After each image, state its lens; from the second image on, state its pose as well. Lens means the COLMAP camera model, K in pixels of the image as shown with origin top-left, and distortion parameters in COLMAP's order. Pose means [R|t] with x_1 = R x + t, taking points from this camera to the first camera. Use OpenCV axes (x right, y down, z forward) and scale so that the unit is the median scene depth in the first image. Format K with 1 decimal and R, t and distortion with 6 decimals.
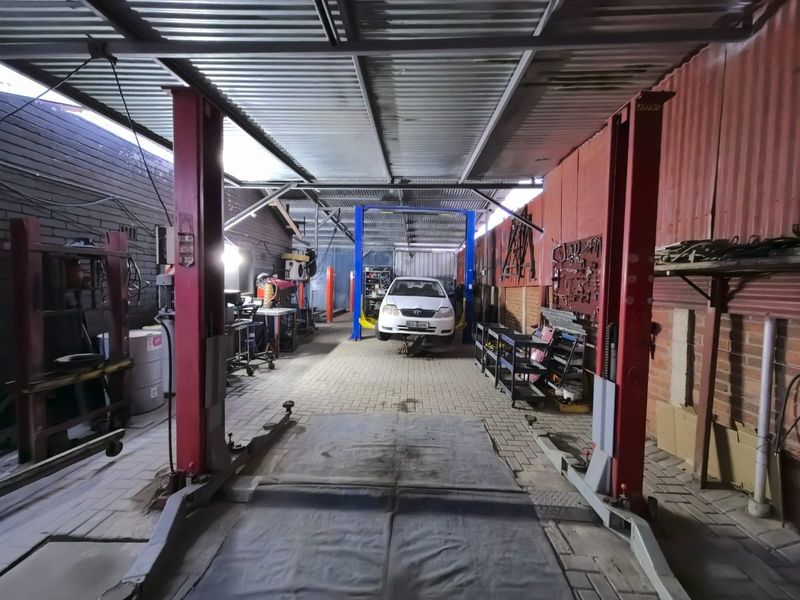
lens RADIAL K [[306.4, 0, 400.0], [0, 306.4, 300.0], [0, 0, 1]] dist [0.000896, 0.000176]
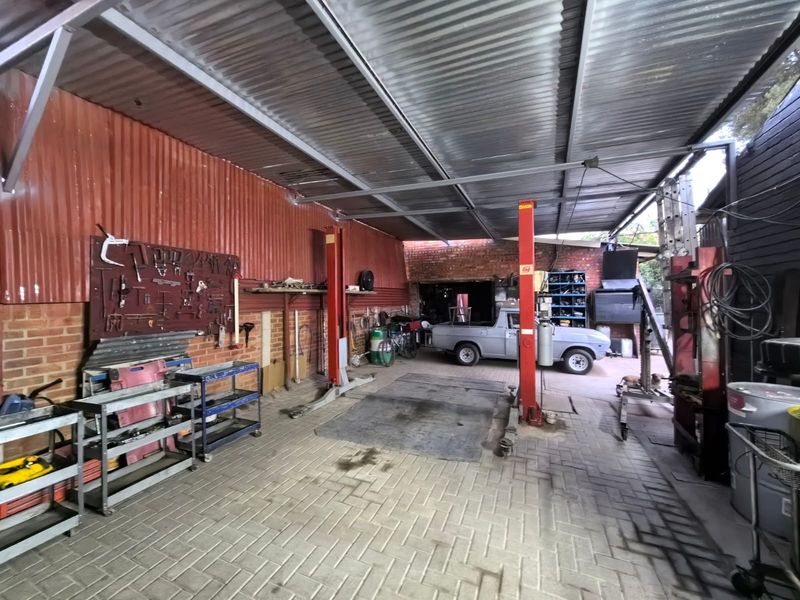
lens RADIAL K [[306.4, 0, 400.0], [0, 306.4, 300.0], [0, 0, 1]] dist [0.000896, 0.000176]
pose [[-0.928531, -0.020677, 0.370680, -0.353765], [0.004116, 0.997813, 0.065971, -0.111548], [-0.371233, 0.062782, -0.926415, 1.687107]]
